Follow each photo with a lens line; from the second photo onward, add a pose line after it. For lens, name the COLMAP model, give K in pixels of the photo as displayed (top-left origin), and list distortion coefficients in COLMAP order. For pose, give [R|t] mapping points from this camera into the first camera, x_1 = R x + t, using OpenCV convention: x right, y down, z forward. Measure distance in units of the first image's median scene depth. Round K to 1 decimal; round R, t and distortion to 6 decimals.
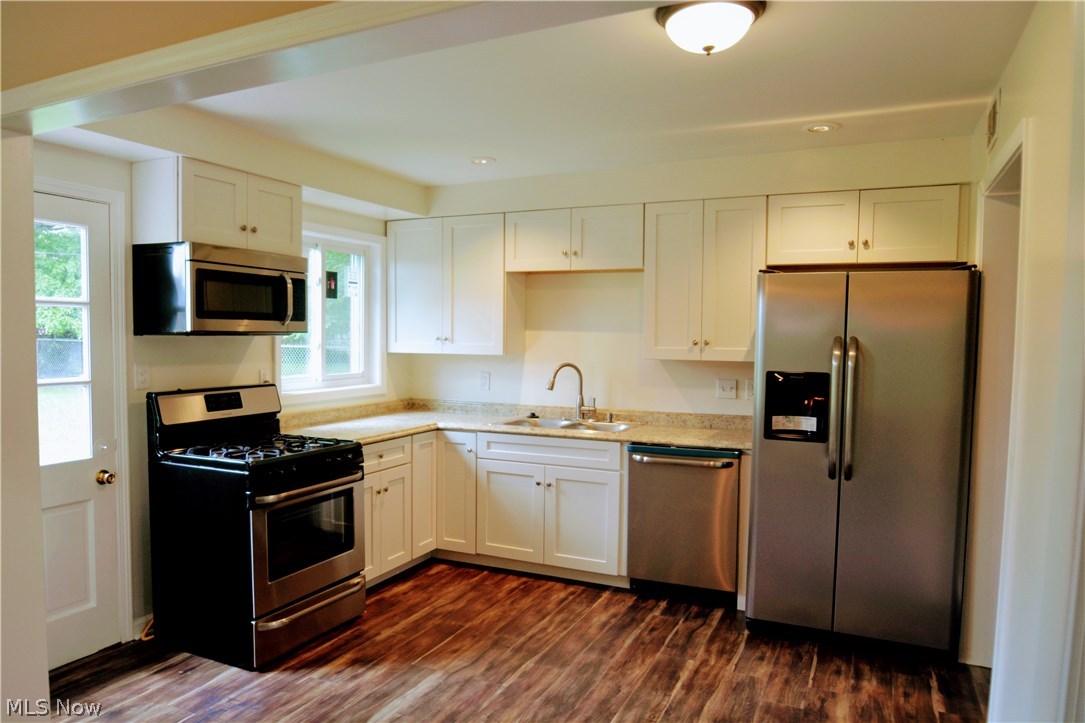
lens RADIAL K [[688.8, 0, 502.9], [0, 688.8, 399.5], [0, 0, 1]] dist [-0.030217, 0.006122]
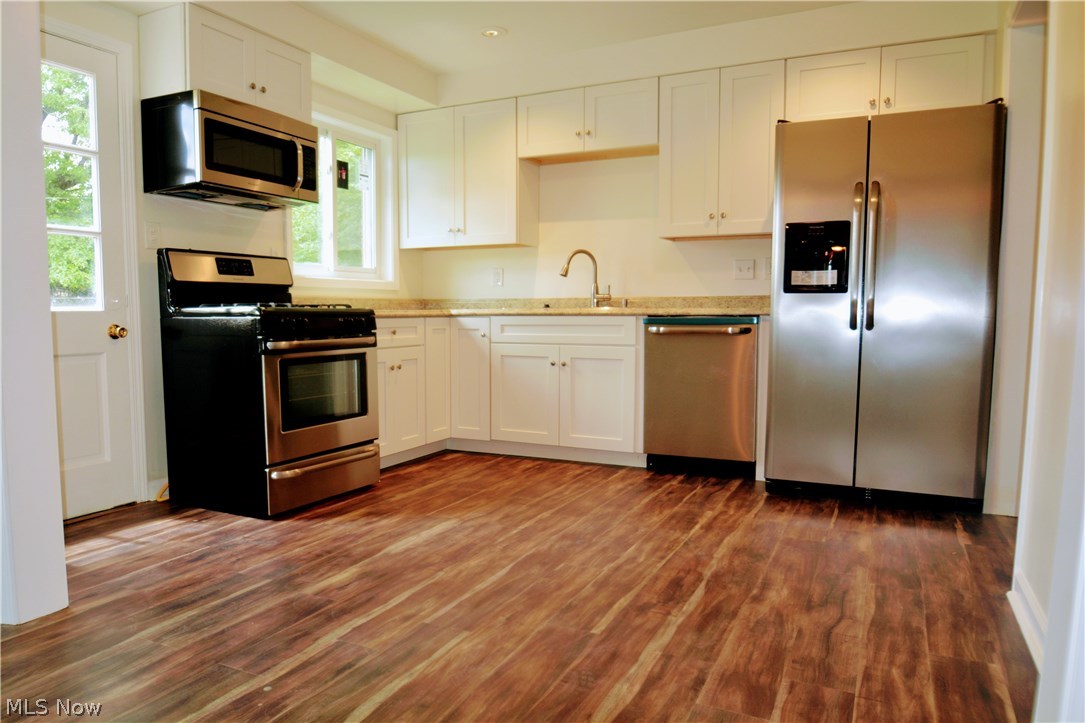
lens RADIAL K [[688.8, 0, 504.4], [0, 688.8, 373.9], [0, 0, 1]] dist [-0.030217, 0.006122]
pose [[0.999800, -0.008734, -0.017992, -0.000646], [0.009147, 0.999693, 0.023017, 0.146818], [0.017786, -0.023177, 0.999573, 0.011434]]
